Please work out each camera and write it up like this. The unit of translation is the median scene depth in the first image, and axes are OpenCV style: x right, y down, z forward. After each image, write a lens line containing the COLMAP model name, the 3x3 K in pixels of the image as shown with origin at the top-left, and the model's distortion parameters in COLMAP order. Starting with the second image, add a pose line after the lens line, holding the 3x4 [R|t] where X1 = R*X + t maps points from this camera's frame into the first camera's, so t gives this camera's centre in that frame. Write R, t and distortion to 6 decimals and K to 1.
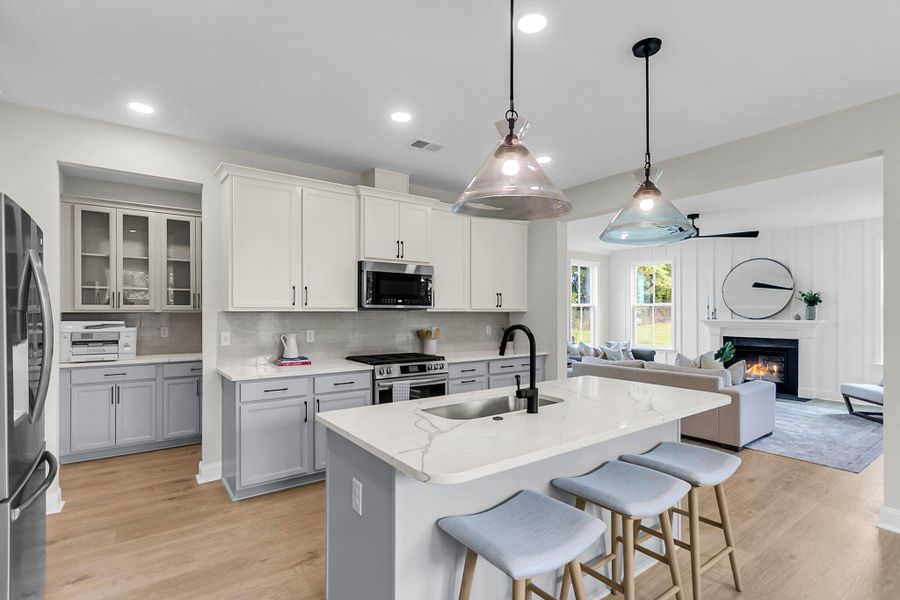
lens RADIAL K [[433.8, 0, 445.9], [0, 433.8, 310.5], [0, 0, 1]] dist [0.005007, 0.000140]
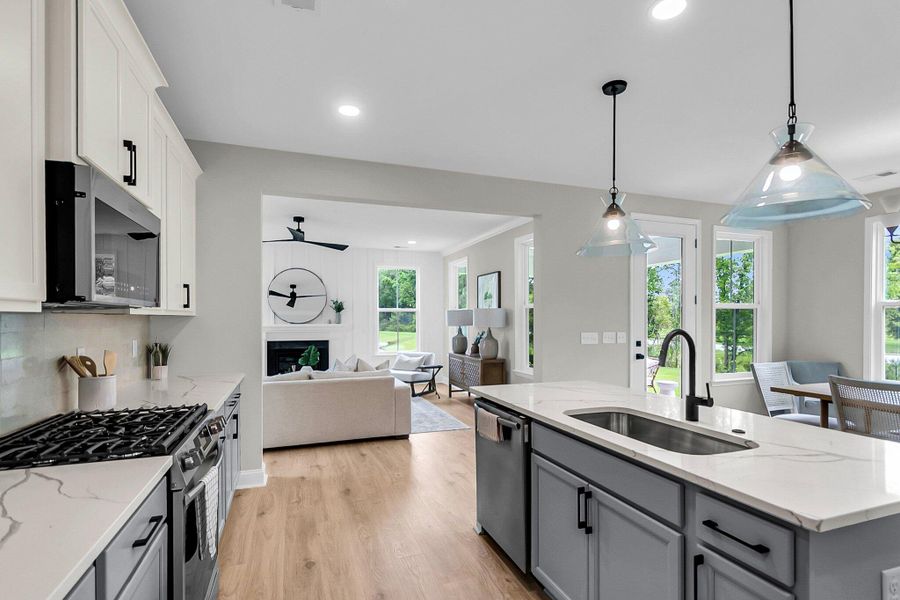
lens RADIAL K [[433.8, 0, 453.6], [0, 433.8, 322.2], [0, 0, 1]] dist [0.005007, 0.000140]
pose [[0.272500, -0.010634, 0.962097, -0.400103], [-0.002438, 0.999928, 0.011742, 0.003508], [-0.962153, -0.005545, 0.272454, 0.571617]]
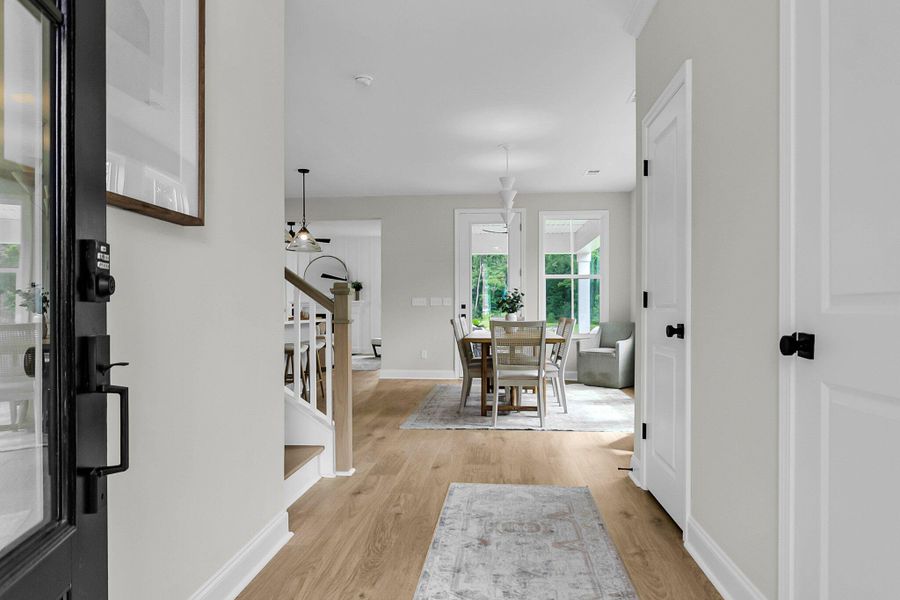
lens RADIAL K [[617.8, 0, 452.3], [0, 617.8, 301.2], [0, 0, 1]] dist [0.000825, -0.001317]
pose [[0.659530, 0.008238, 0.751633, -0.811384], [0.001798, 0.999920, -0.012537, 0.079890], [-0.751676, 0.009619, 0.659463, -0.968913]]
